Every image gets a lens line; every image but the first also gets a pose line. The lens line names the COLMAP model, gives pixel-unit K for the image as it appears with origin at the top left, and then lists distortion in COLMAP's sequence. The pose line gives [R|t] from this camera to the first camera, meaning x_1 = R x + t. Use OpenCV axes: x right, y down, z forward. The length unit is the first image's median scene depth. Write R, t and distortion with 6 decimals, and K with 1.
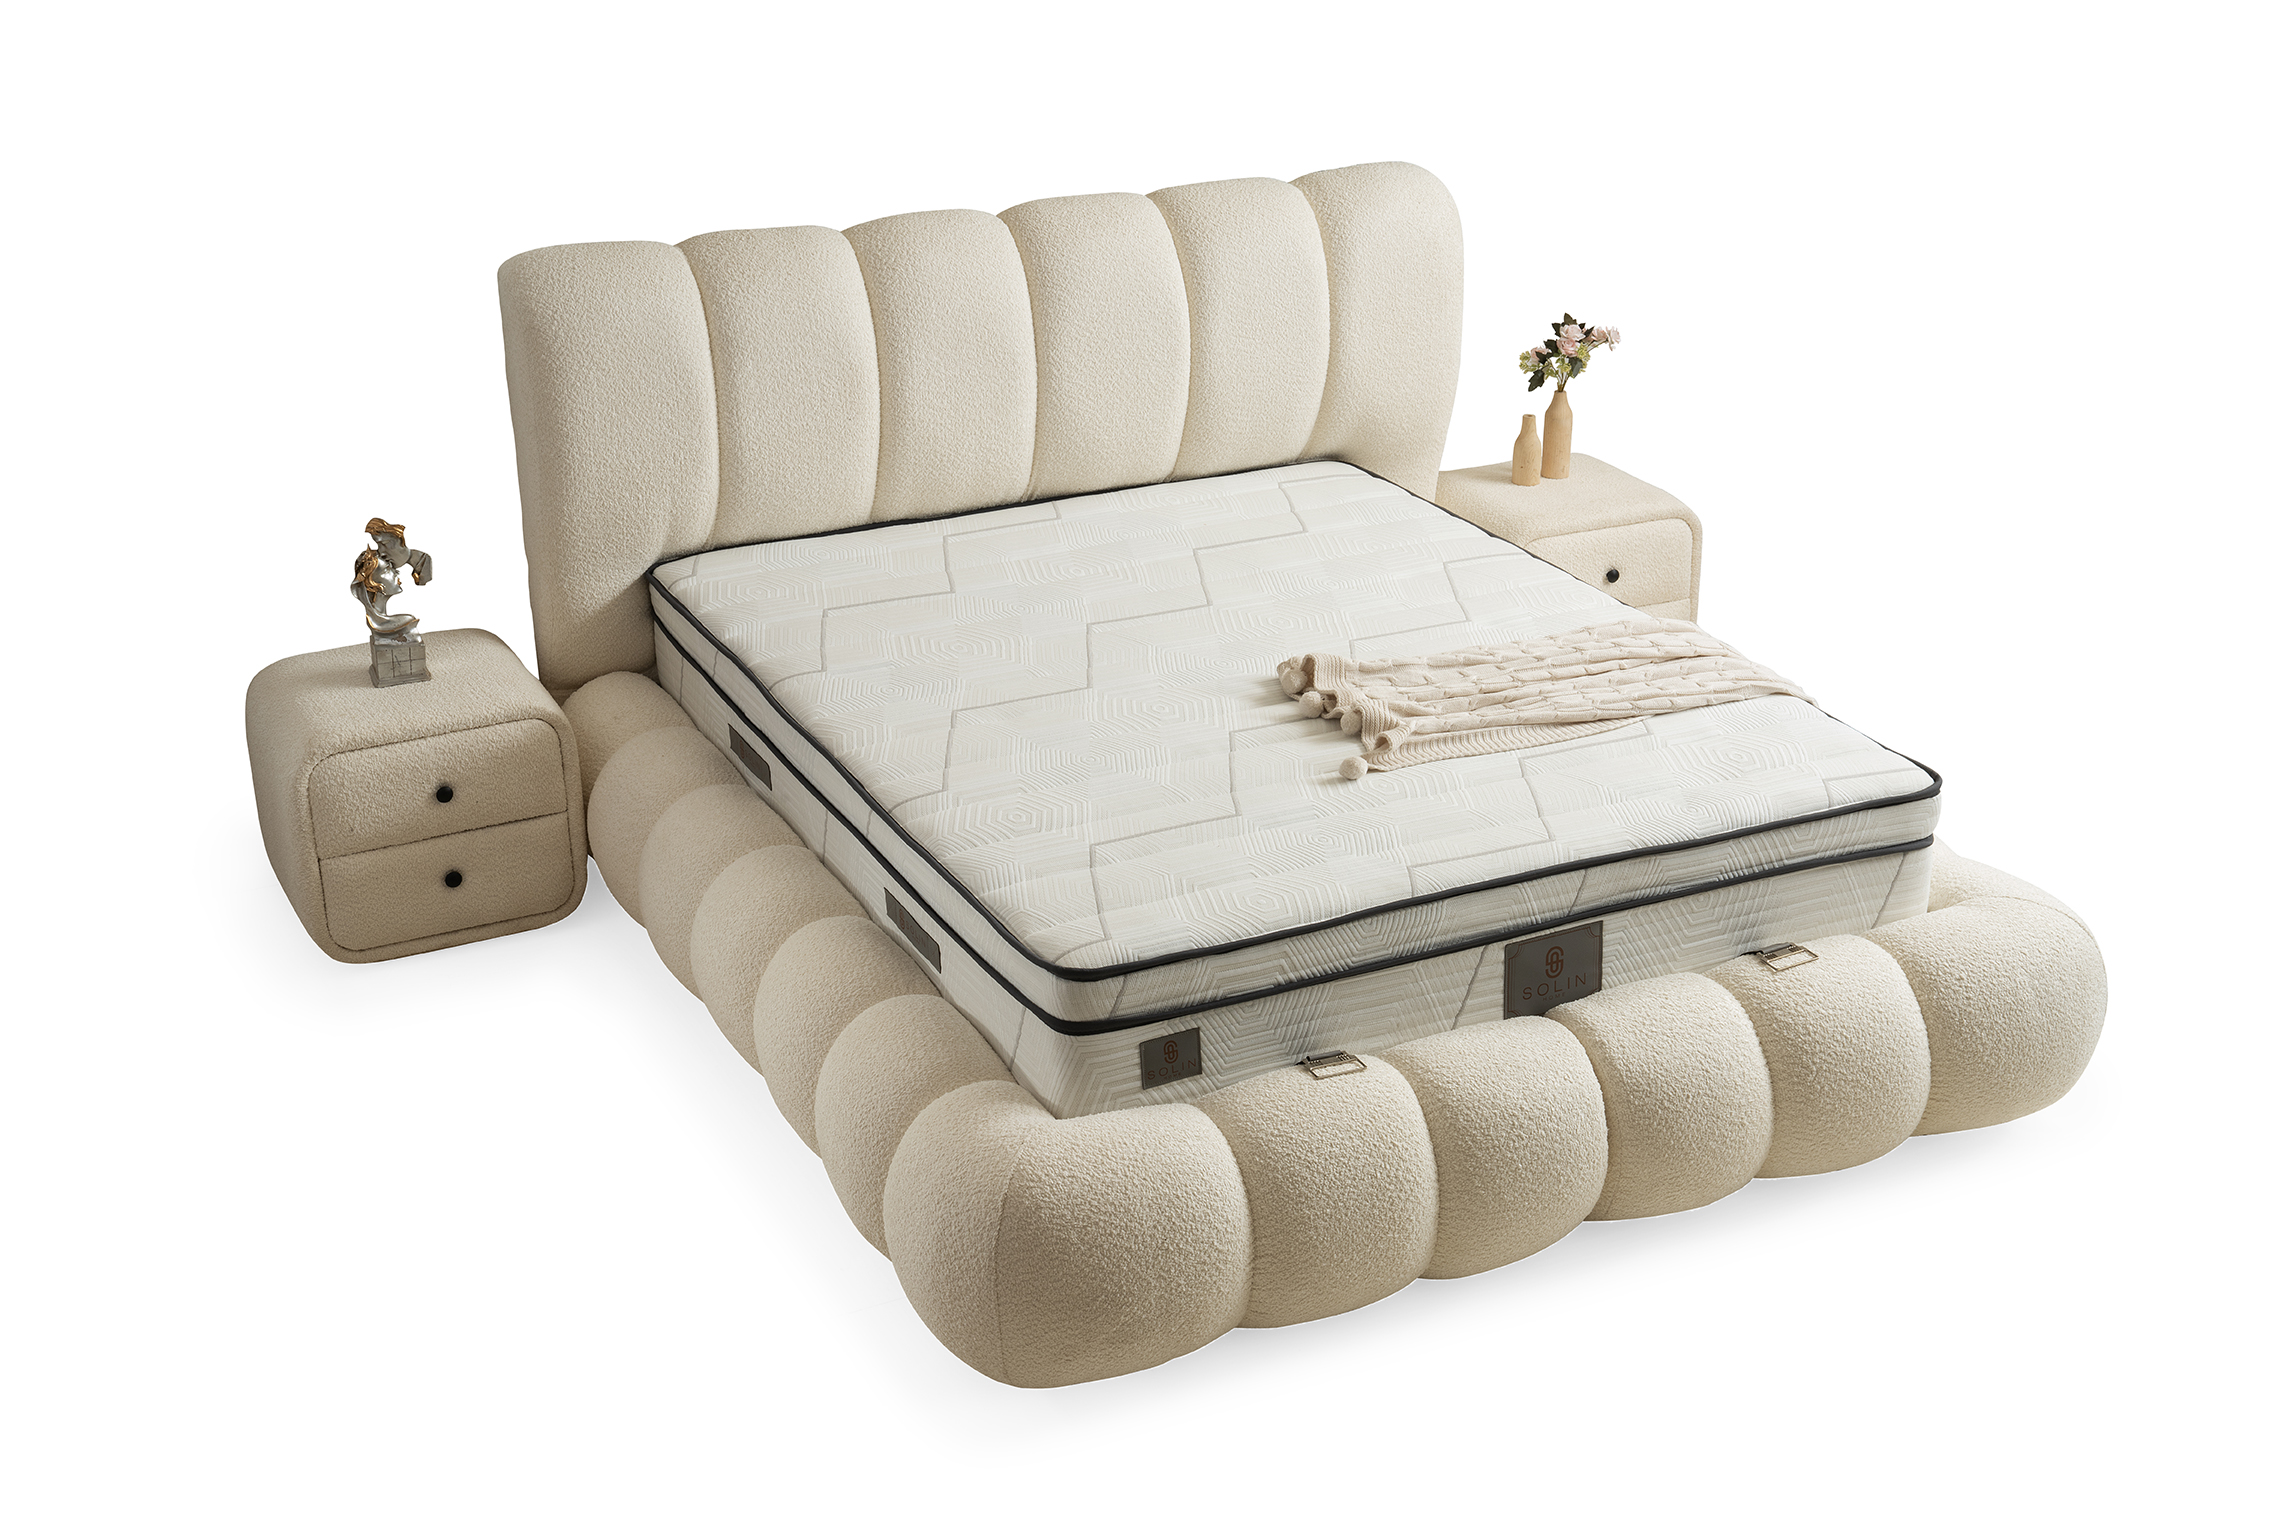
lens RADIAL K [[2788.4, 0, 1124.7], [0, 2788.4, 755.4], [0, 0, 1]] dist [0.065975, 0.329078]
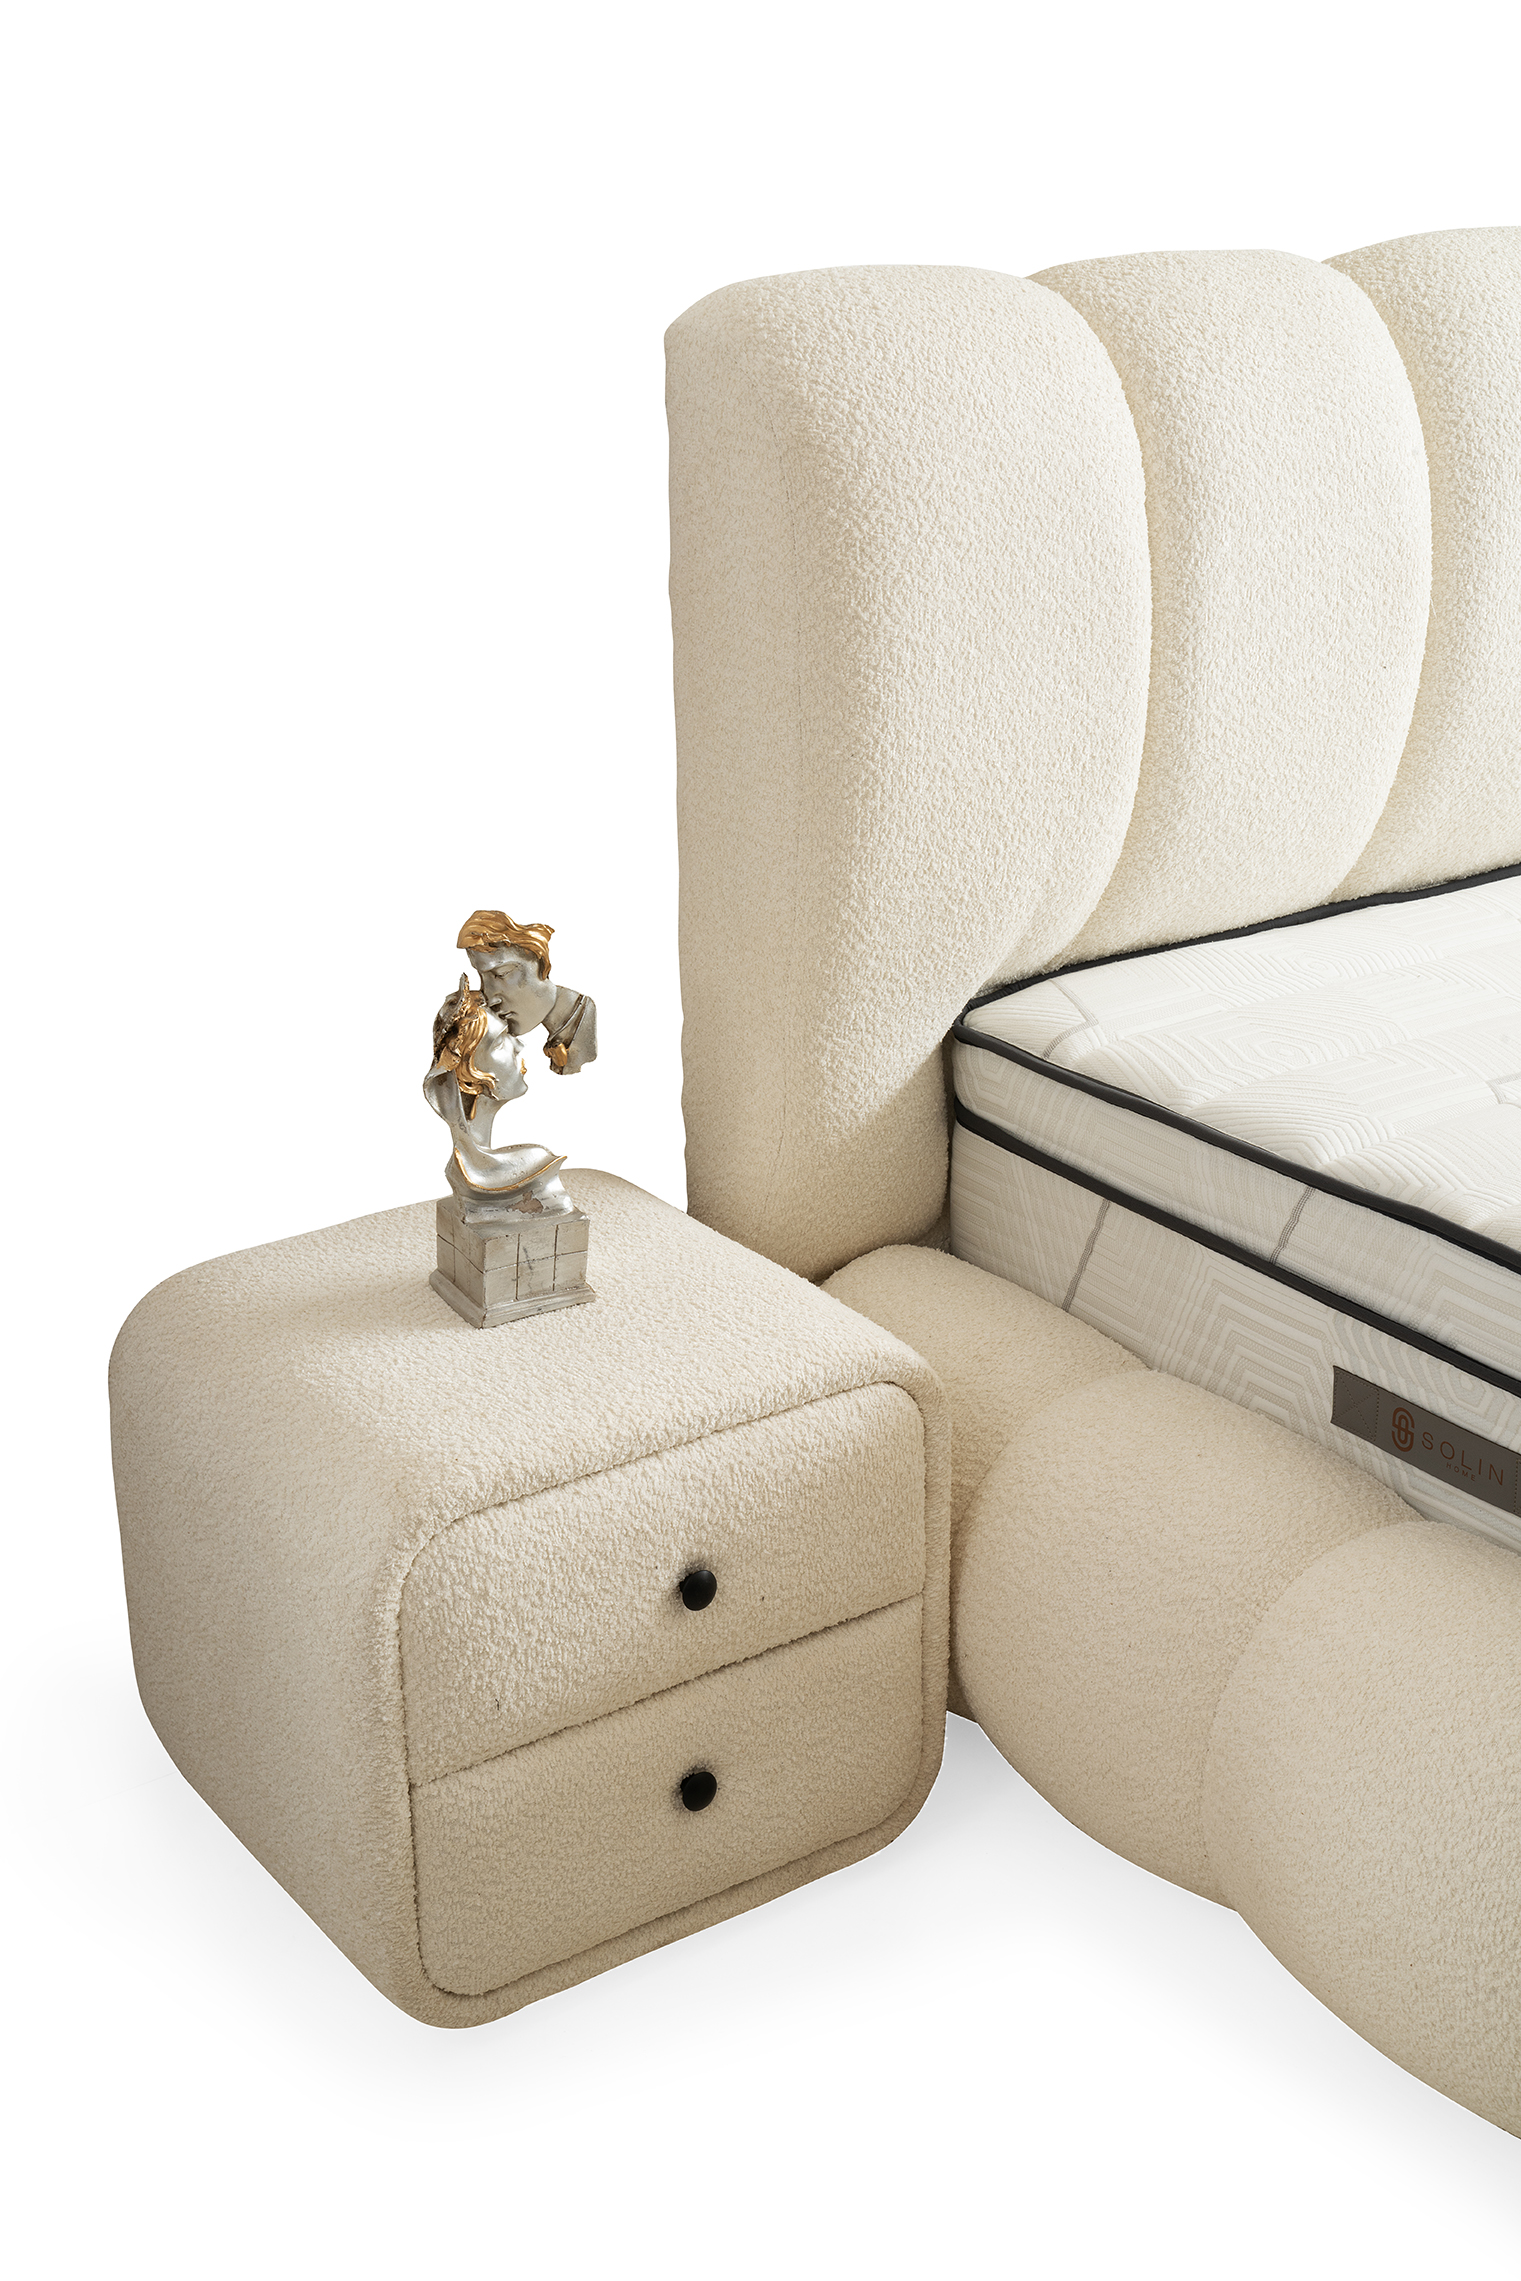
lens RADIAL K [[2787.5, 0, 755.6], [0, 2787.5, 1157.3], [0, 0, 1]] dist [0.065818, 0.328442]
pose [[0.989324, -0.051588, 0.136293, -0.331976], [0.055438, 0.998159, -0.024600, -0.043398], [-0.134773, 0.031893, 0.990363, 0.699752]]
